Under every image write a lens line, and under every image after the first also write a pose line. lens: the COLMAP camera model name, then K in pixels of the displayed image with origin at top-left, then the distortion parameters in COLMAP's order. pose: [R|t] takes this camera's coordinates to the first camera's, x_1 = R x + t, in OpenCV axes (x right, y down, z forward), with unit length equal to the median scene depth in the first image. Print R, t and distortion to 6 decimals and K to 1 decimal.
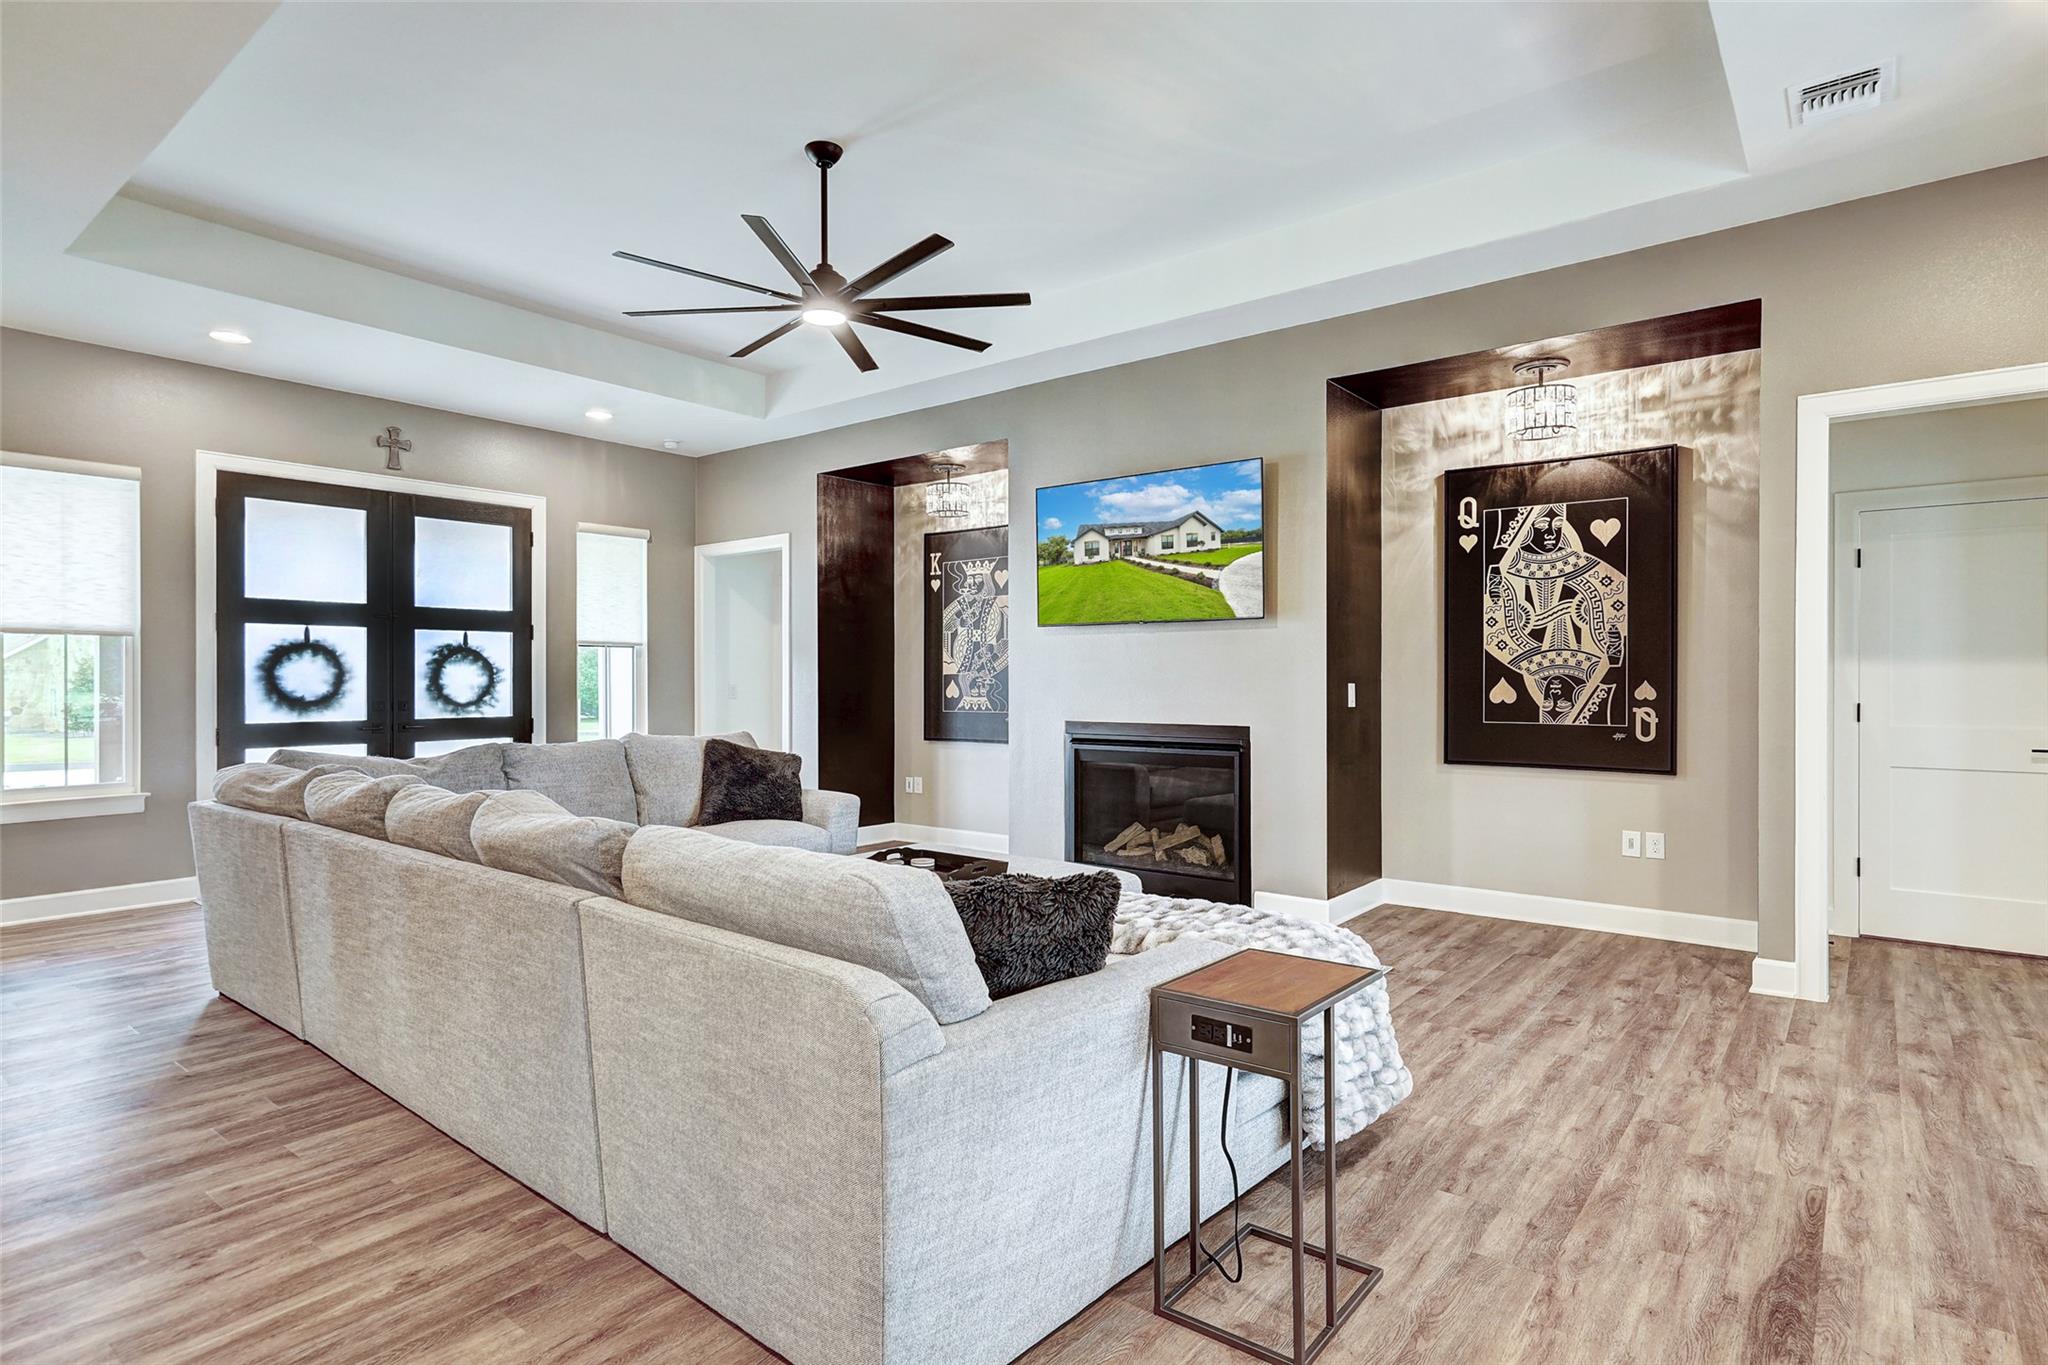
lens RADIAL K [[1067.1, 0, 1017.8], [0, 1067.1, 678.6], [0, 0, 1]] dist [-0.020200, 0.026482]
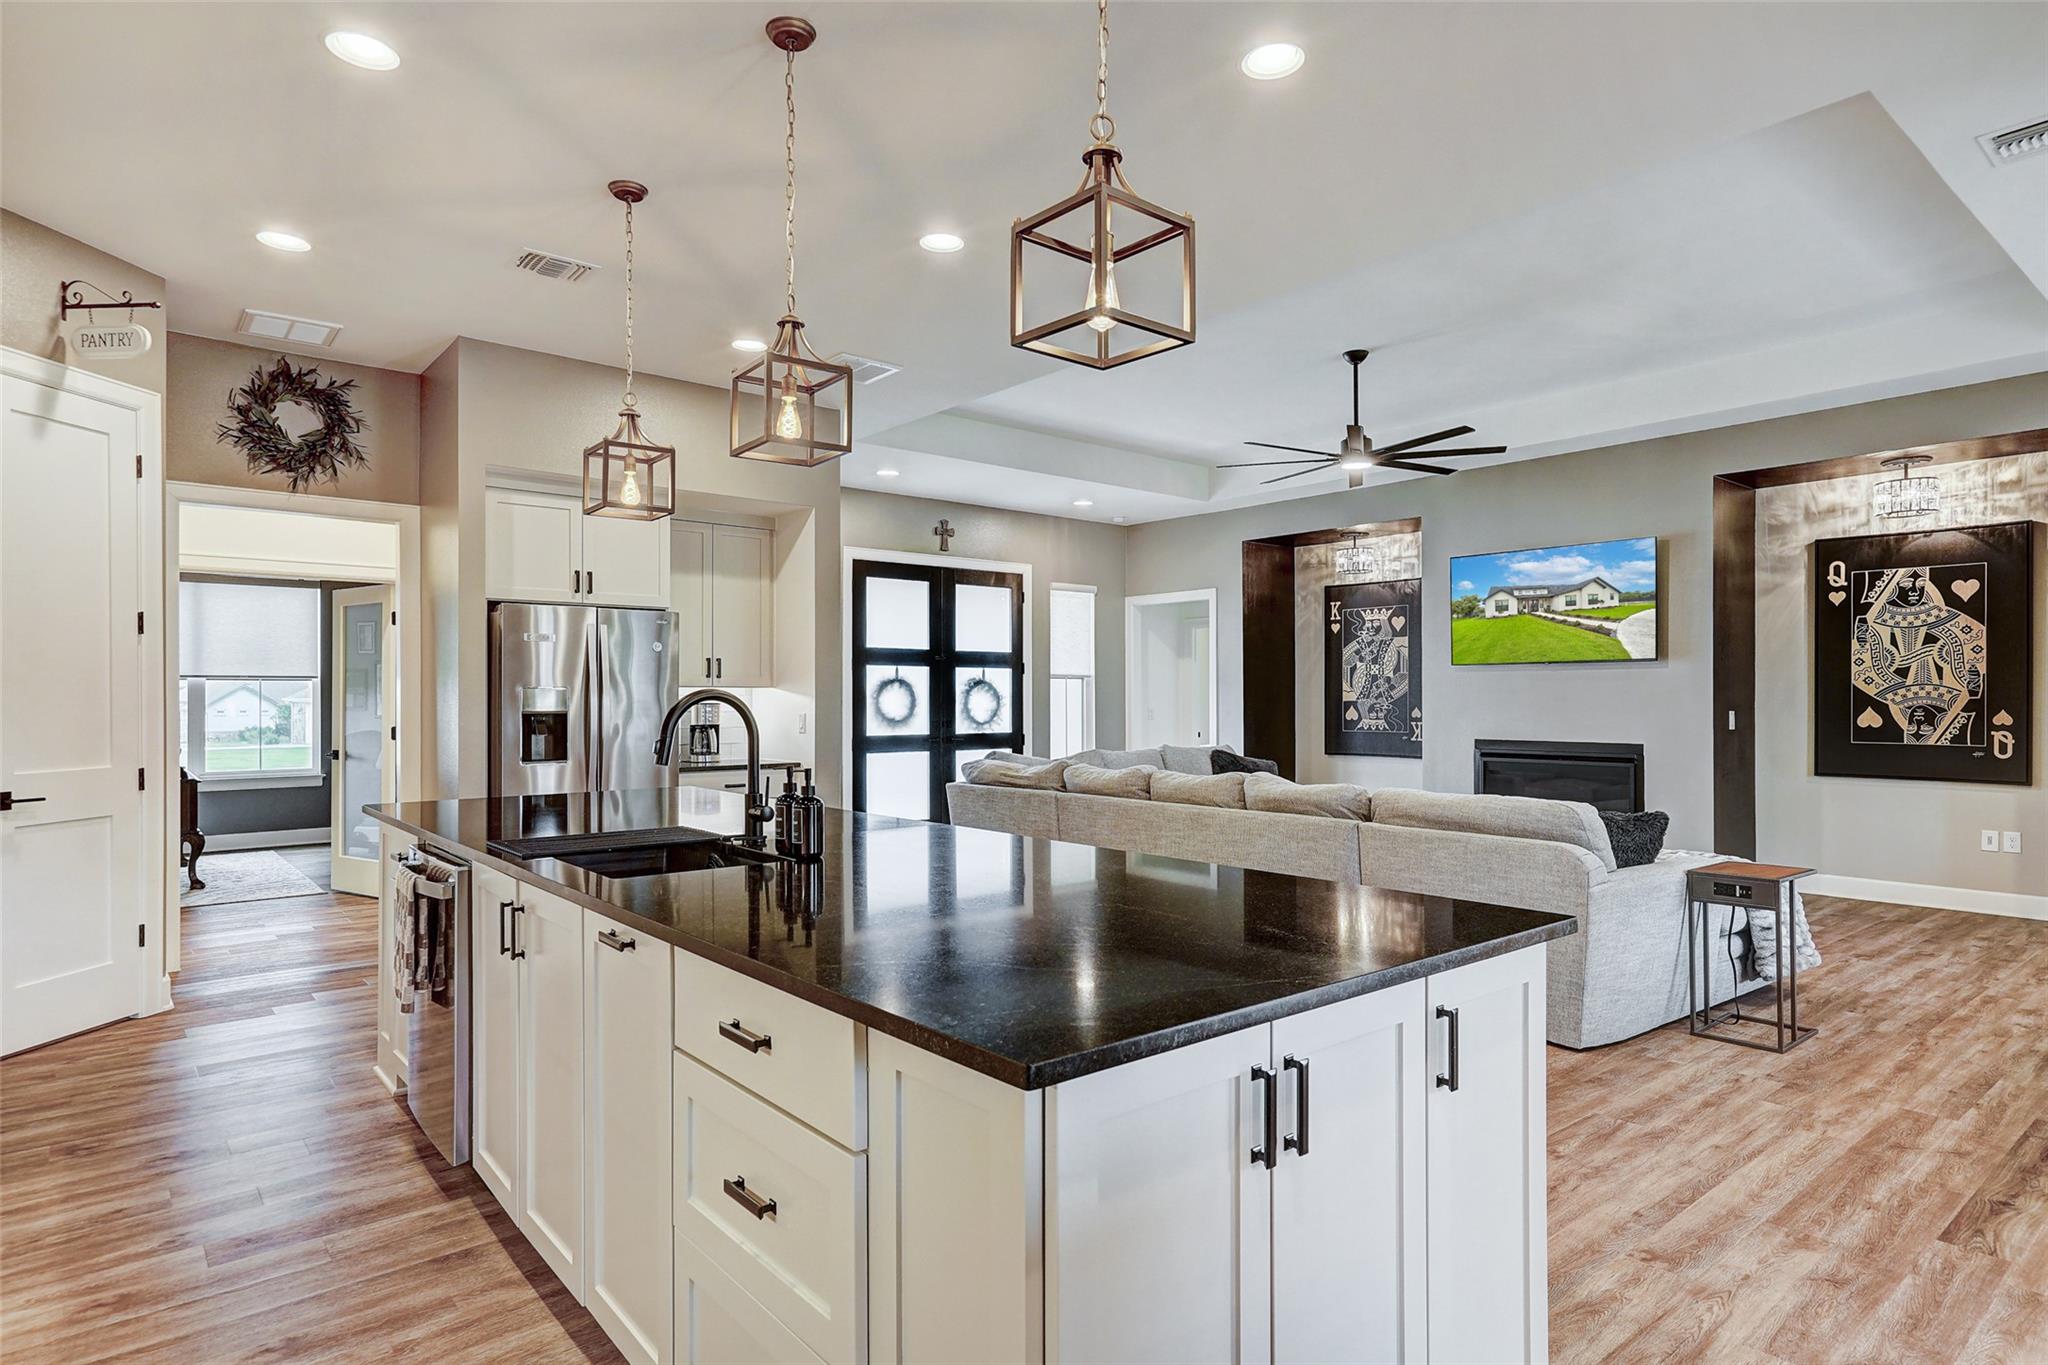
lens RADIAL K [[1120.7, 0, 1024.4], [0, 1120.7, 694.9], [0, 0, 1]] dist [0.014595, 0.000463]
pose [[0.980650, 0.000345, -0.195769, -0.244736], [-0.000821, 0.999997, -0.002348, -0.010285], [0.195767, 0.002463, 0.980647, -0.470506]]
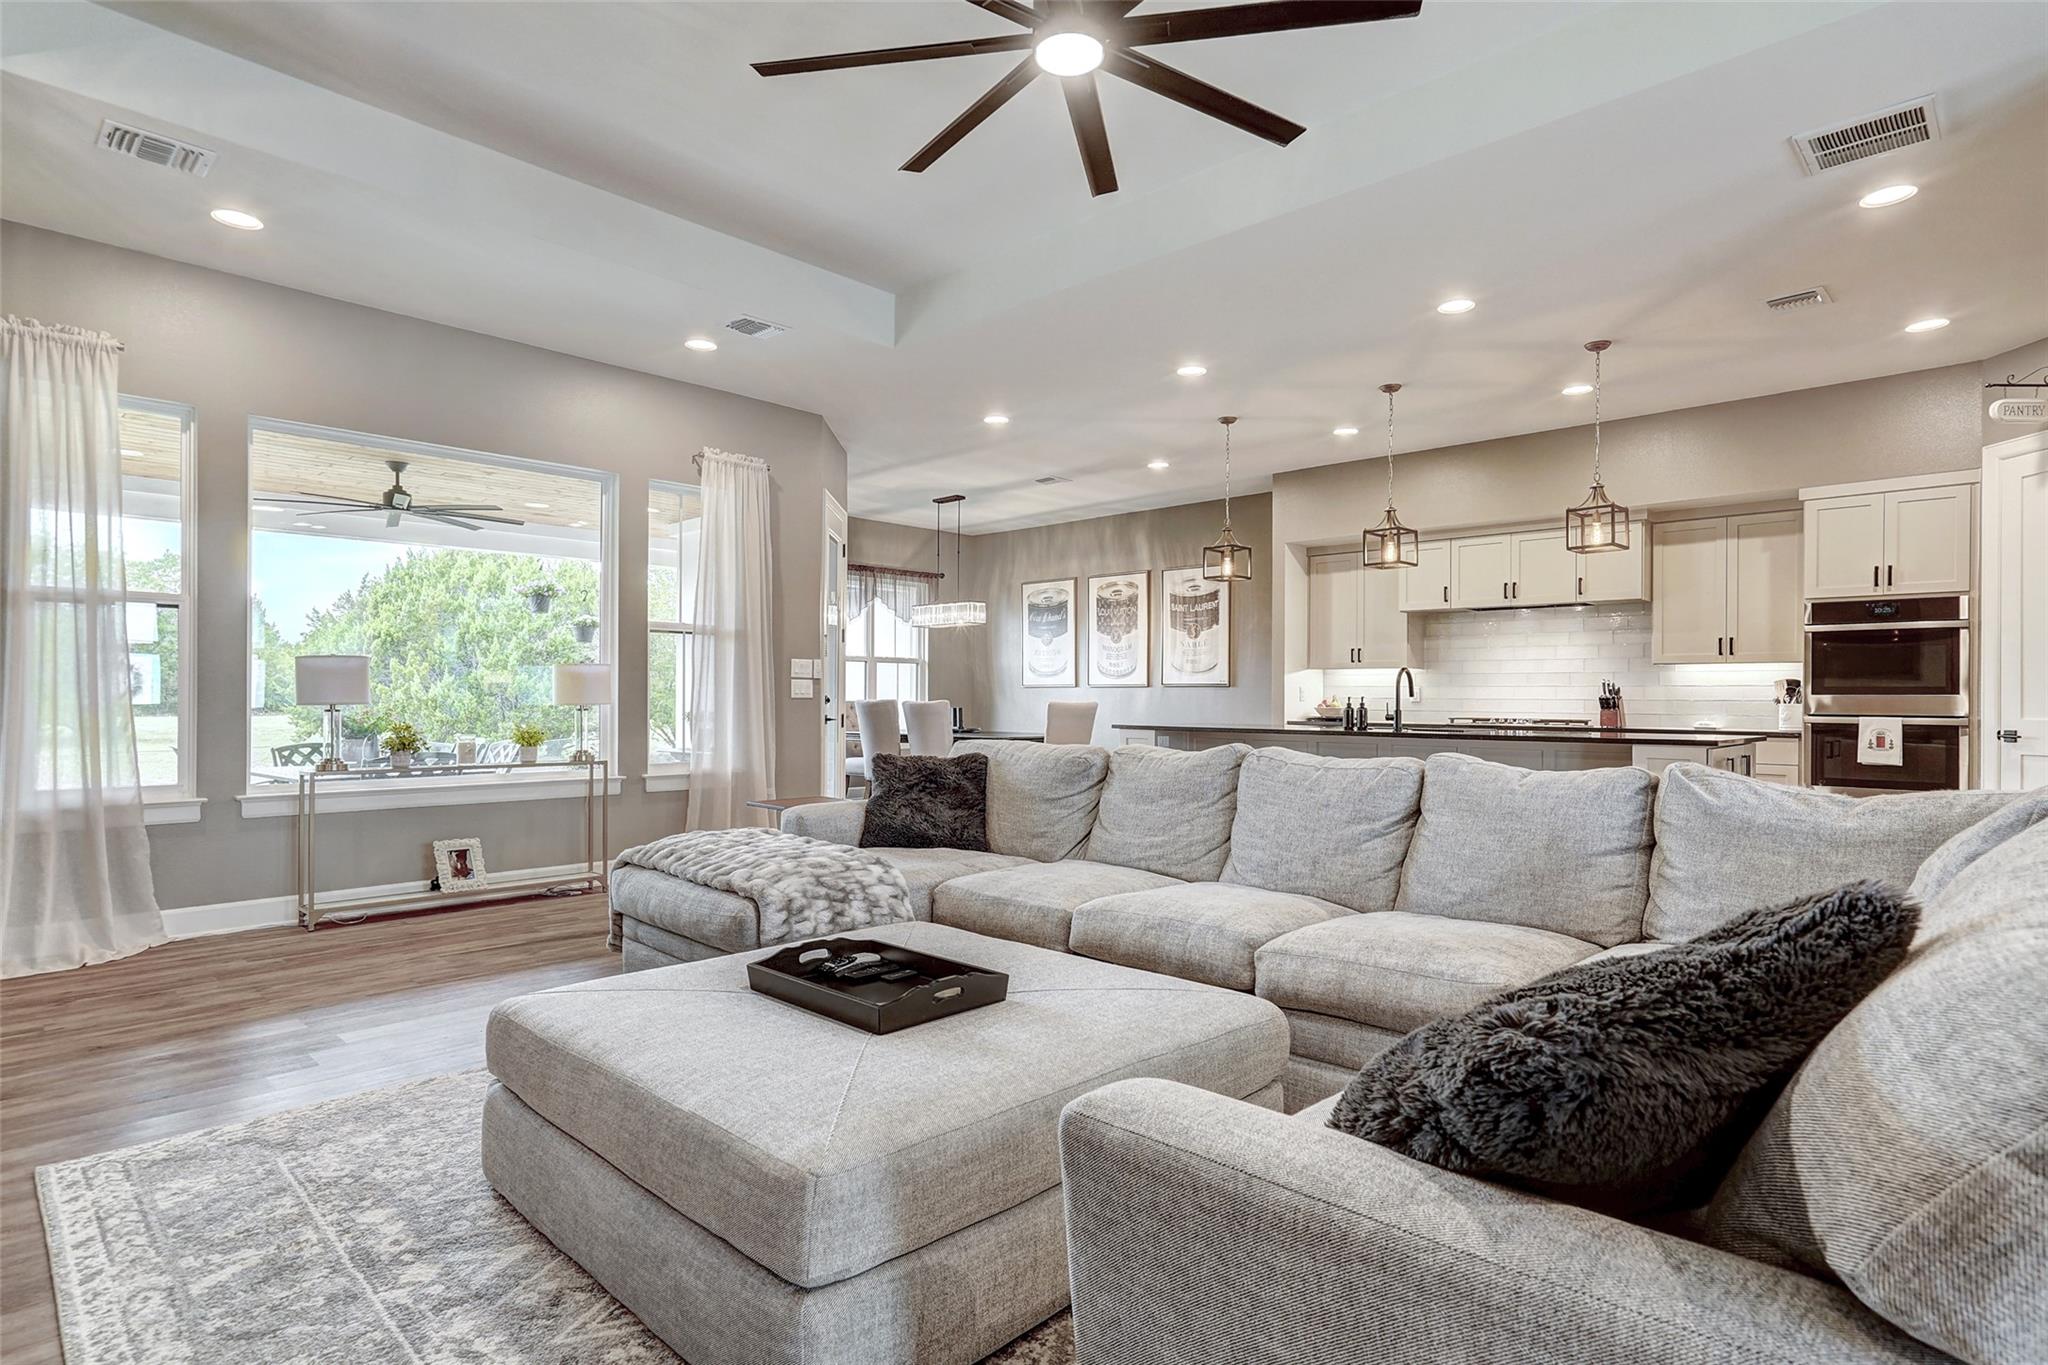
lens RADIAL K [[1060.4, 0, 1022.4], [0, 1060.4, 696.2], [0, 0, 1]] dist [0.007937, 0.001493]
pose [[-0.996071, -0.005624, 0.088375, -0.154862], [-0.005591, 0.999984, 0.000624, 0.021684], [-0.088377, 0.000127, -0.996087, 1.195402]]
